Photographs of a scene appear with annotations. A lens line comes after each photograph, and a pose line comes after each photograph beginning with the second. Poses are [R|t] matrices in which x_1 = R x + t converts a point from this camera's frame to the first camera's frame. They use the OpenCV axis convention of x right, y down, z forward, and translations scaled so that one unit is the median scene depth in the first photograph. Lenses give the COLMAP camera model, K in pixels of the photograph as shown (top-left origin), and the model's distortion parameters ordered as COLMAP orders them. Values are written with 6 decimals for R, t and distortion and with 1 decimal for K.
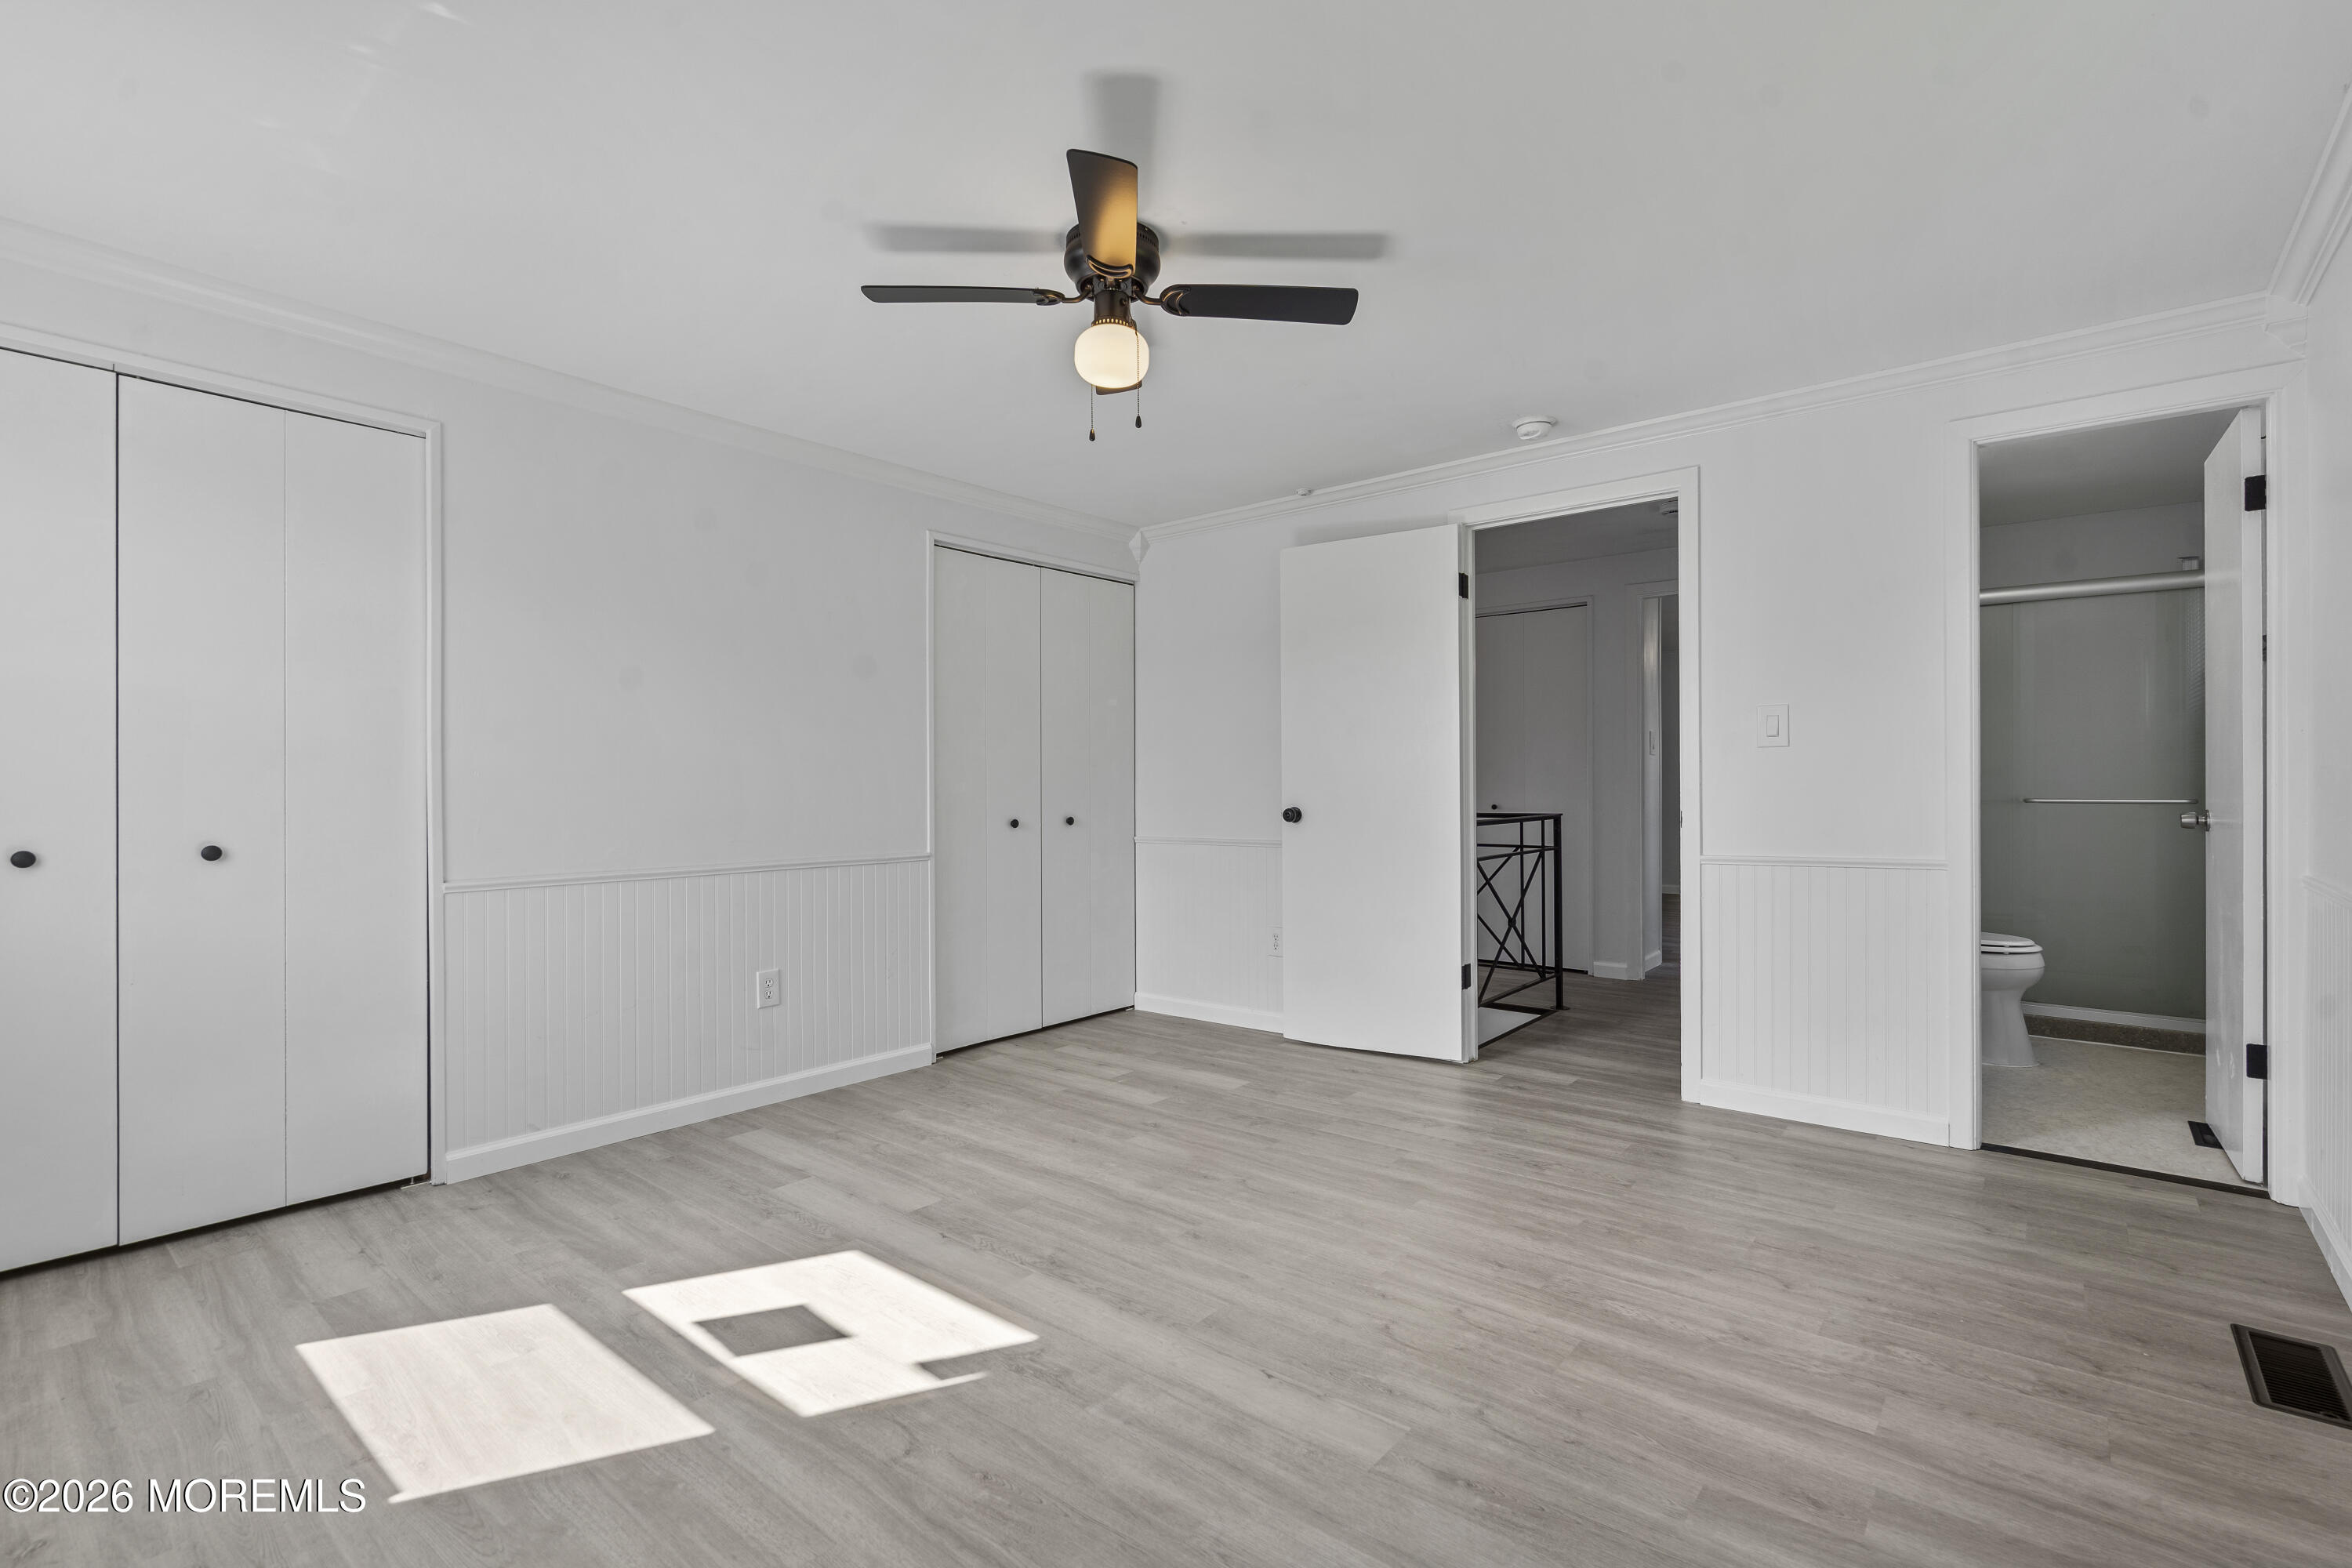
lens RADIAL K [[1067.5, 0, 1181.7], [0, 1067.5, 782.2], [0, 0, 1]] dist [-0.010348, 0.005535]
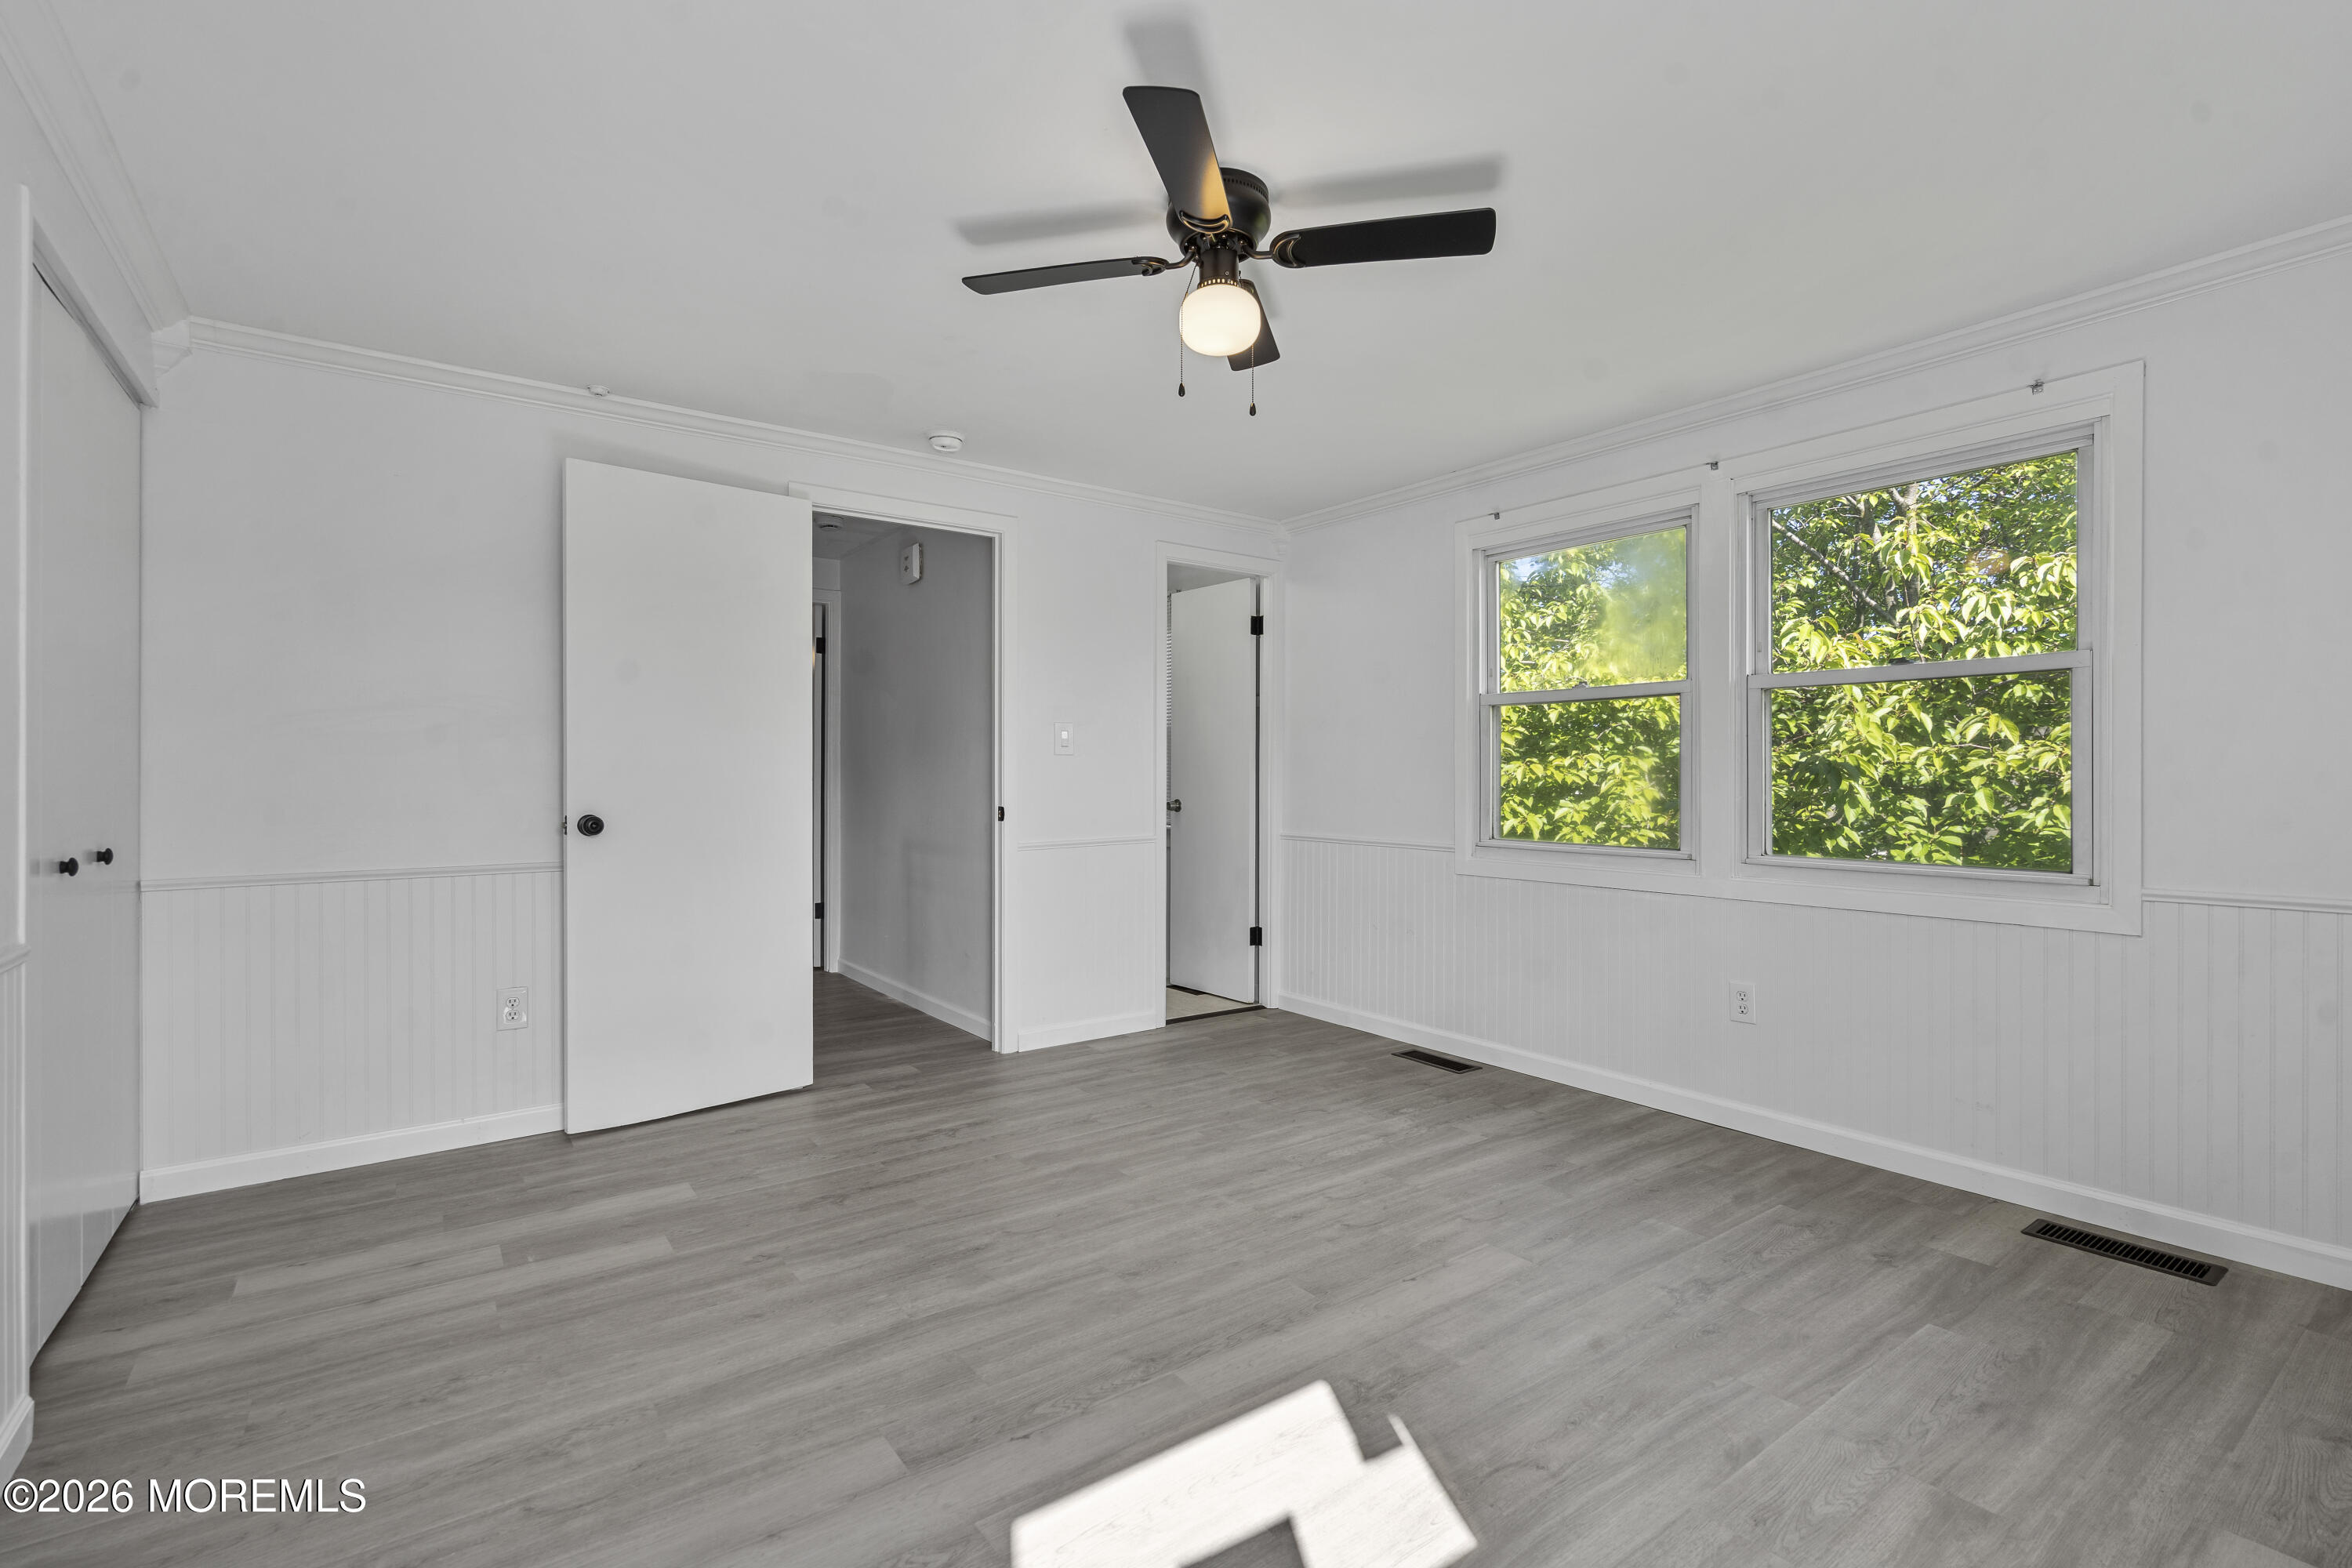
lens RADIAL K [[1067.5, 0, 1181.7], [0, 1067.5, 782.2], [0, 0, 1]] dist [-0.010348, 0.005535]
pose [[0.240977, 0.002778, 0.970527, -0.773210], [-0.003864, 0.999991, -0.001903, 0.000829], [-0.970523, -0.003292, 0.240986, 0.651678]]
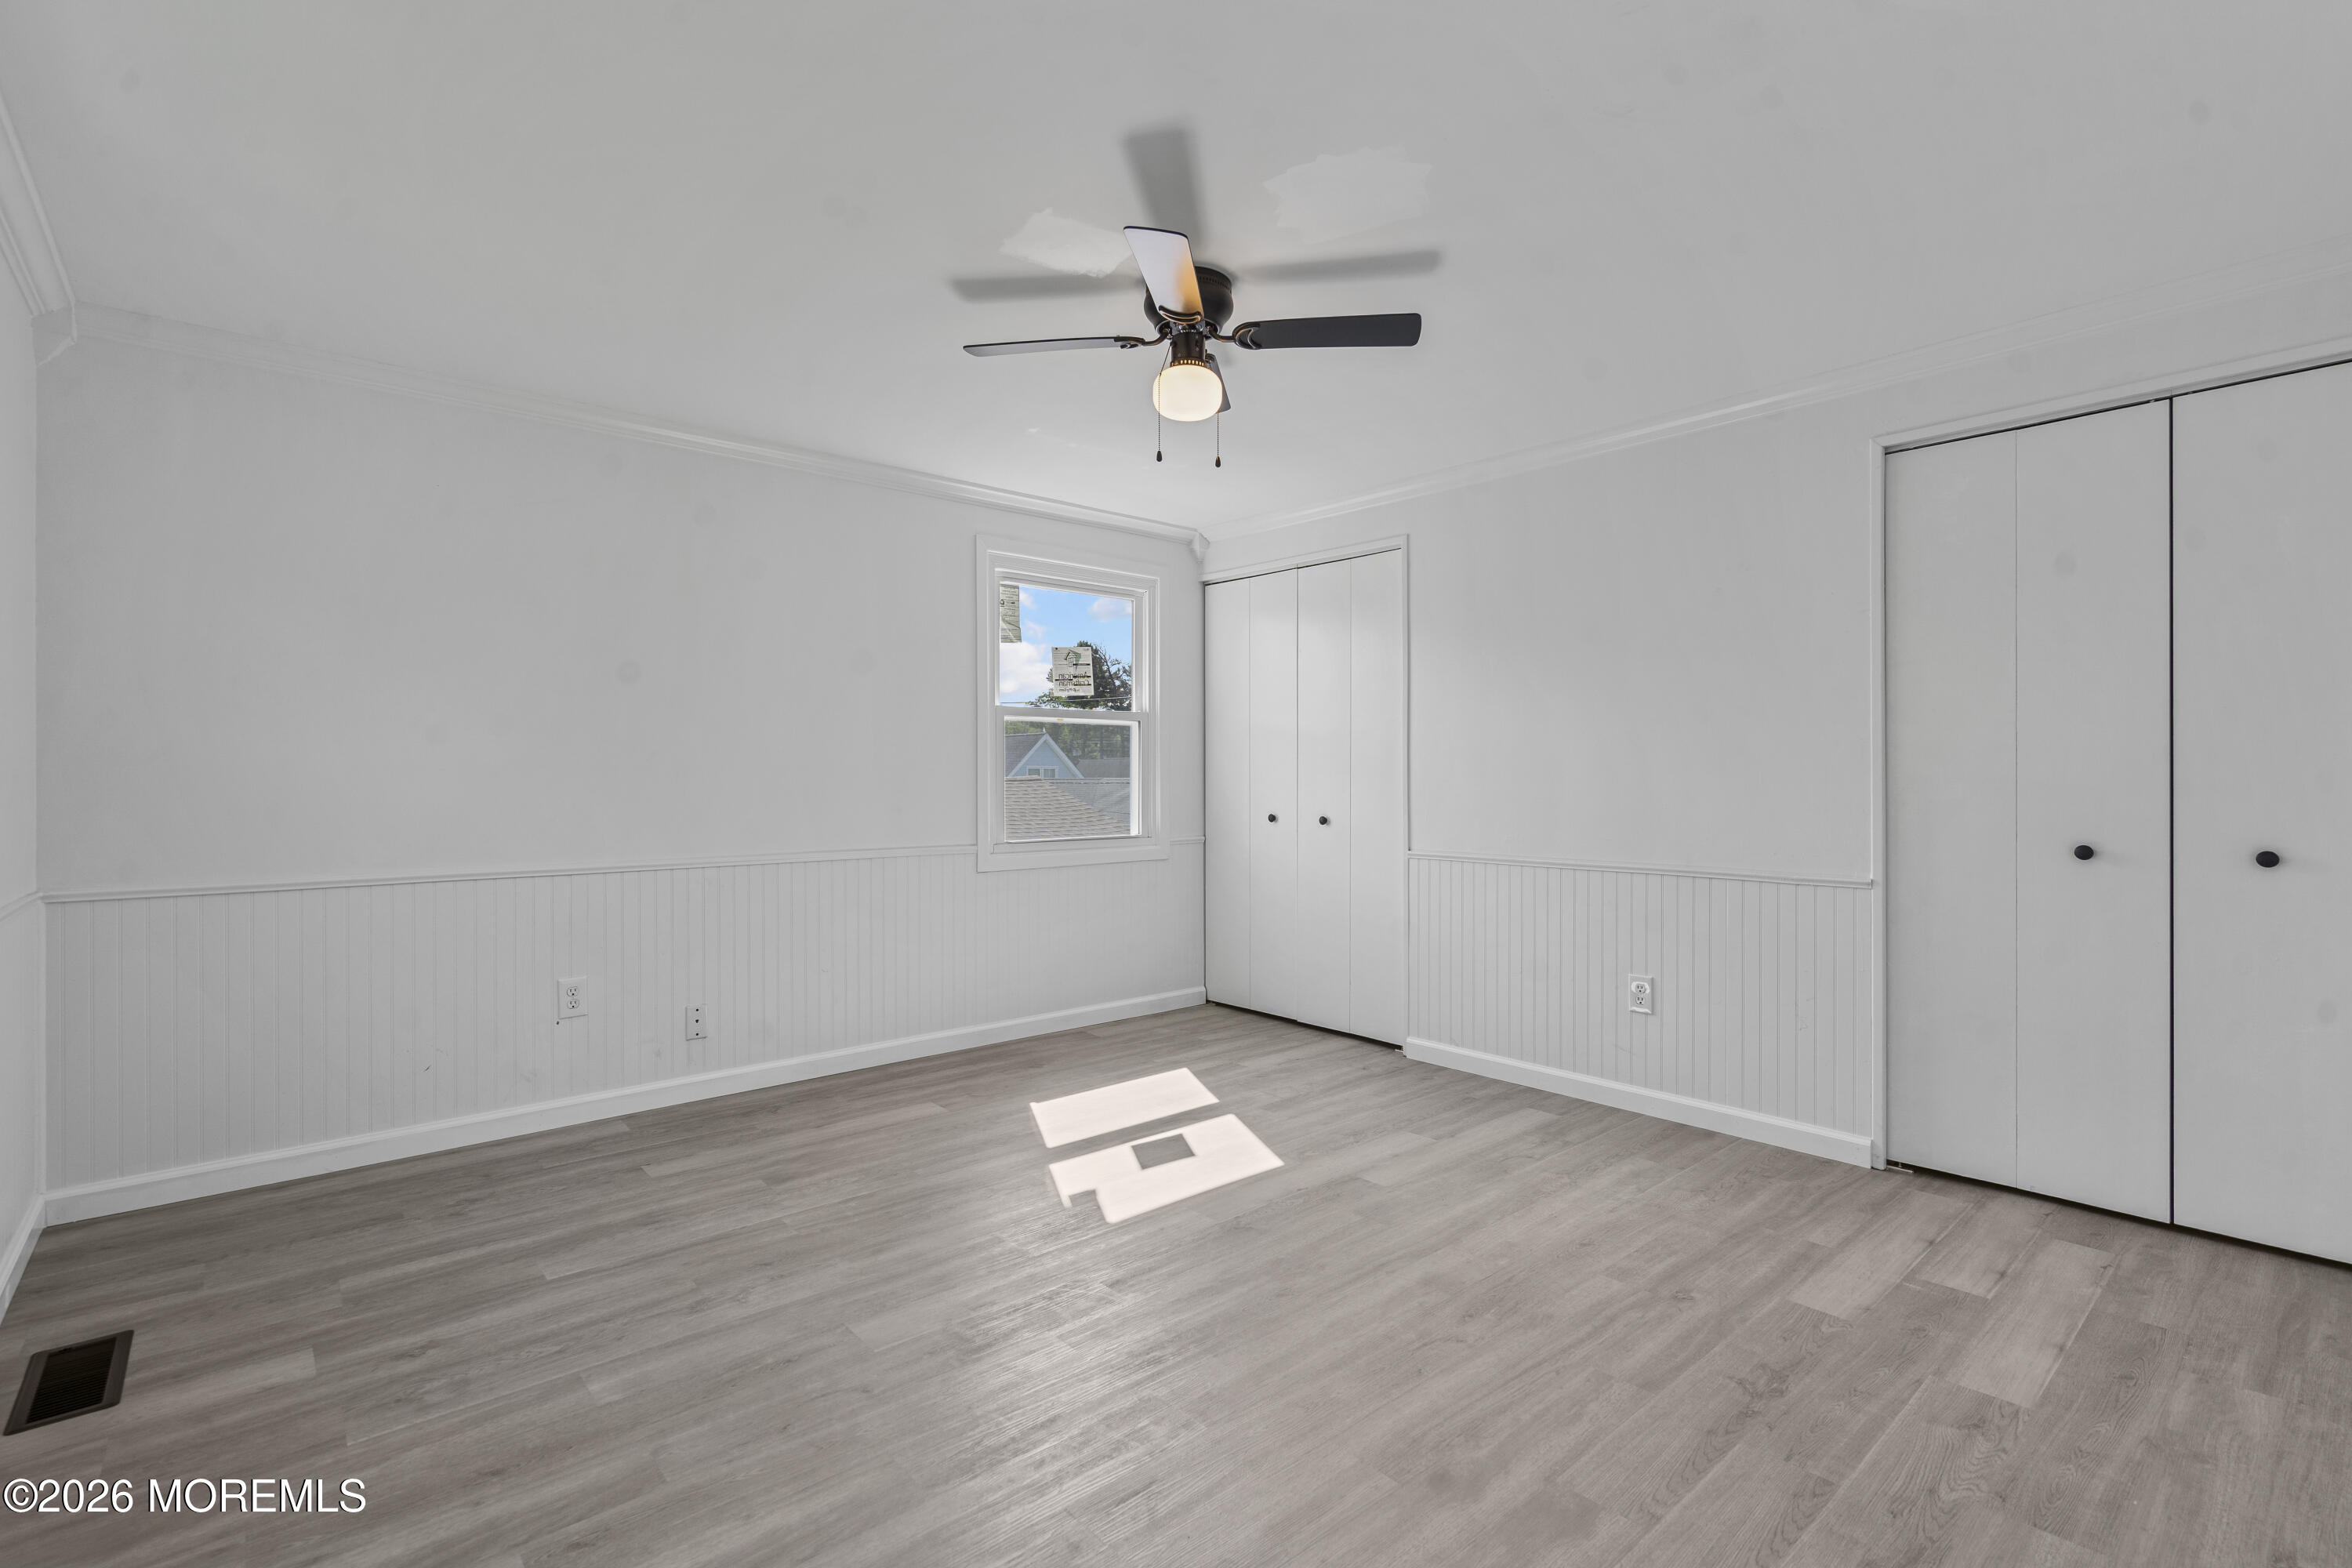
lens RADIAL K [[1067.5, 0, 1181.7], [0, 1067.5, 782.2], [0, 0, 1]] dist [-0.010348, 0.005535]
pose [[-0.156695, 0.008767, -0.987608, 0.803807], [0.004570, 0.999956, 0.008152, -0.012179], [0.987636, -0.003236, -0.156729, 0.935001]]
